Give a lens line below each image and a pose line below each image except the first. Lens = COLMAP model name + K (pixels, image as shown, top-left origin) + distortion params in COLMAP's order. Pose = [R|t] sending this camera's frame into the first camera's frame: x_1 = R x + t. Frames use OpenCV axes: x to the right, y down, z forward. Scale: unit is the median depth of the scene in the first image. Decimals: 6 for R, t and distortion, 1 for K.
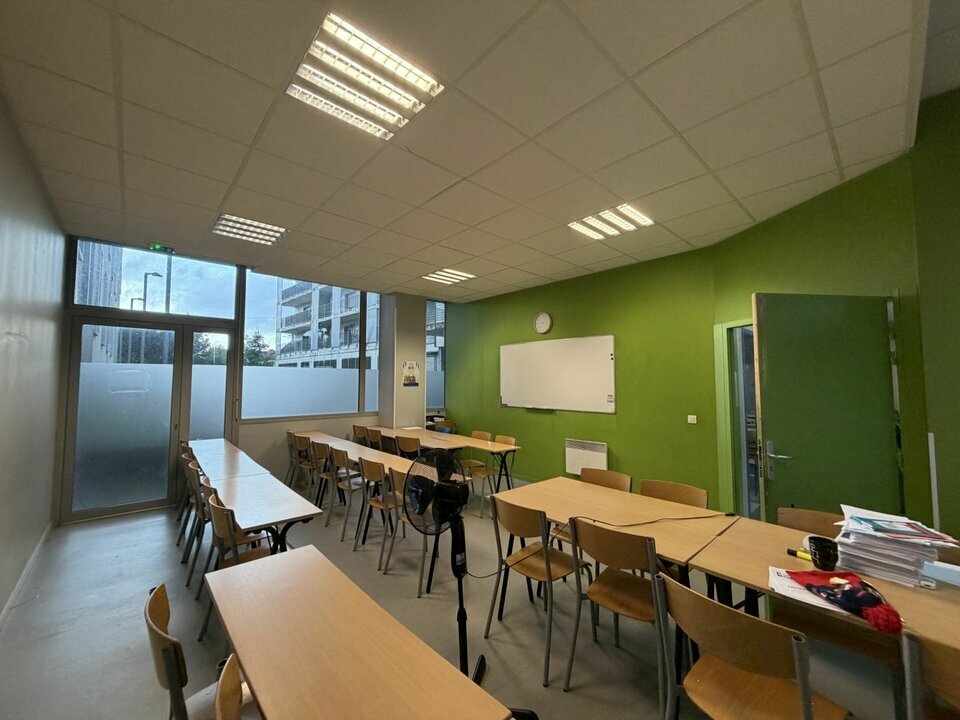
lens RADIAL K [[386.9, 0, 482.5], [0, 386.9, 360.6], [0, 0, 1]] dist [-0.000694, -0.000030]
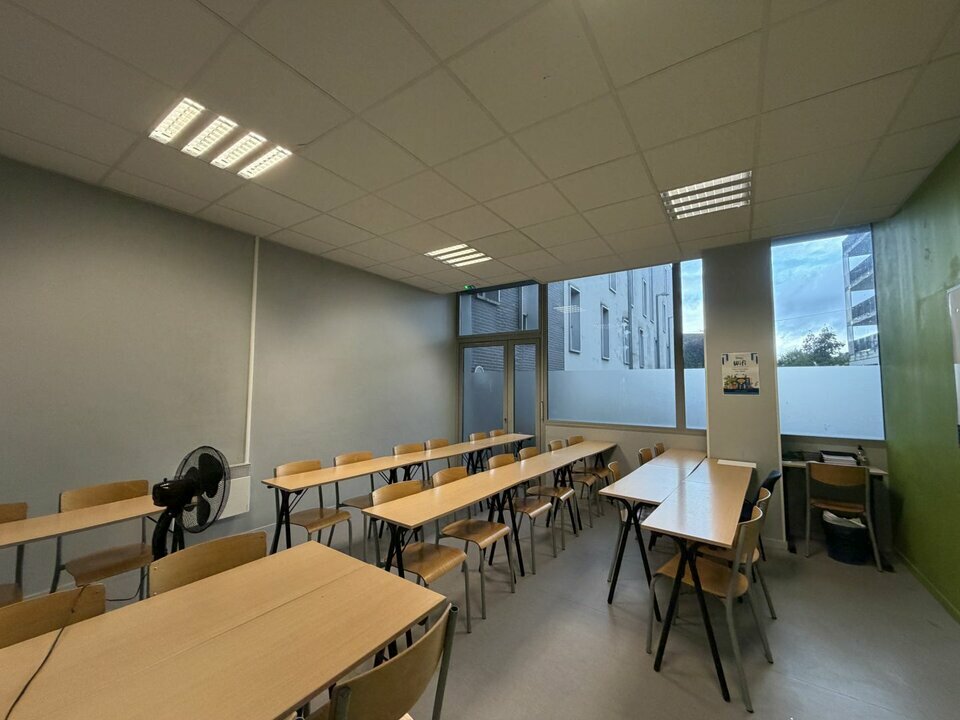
lens RADIAL K [[386.9, 0, 483.1], [0, 386.9, 361.9], [0, 0, 1]] dist [-0.000694, -0.000030]
pose [[0.206516, -0.064790, -0.976296, 0.320400], [0.048019, 0.997274, -0.056024, 0.031095], [0.977264, -0.035311, 0.209064, 0.479620]]
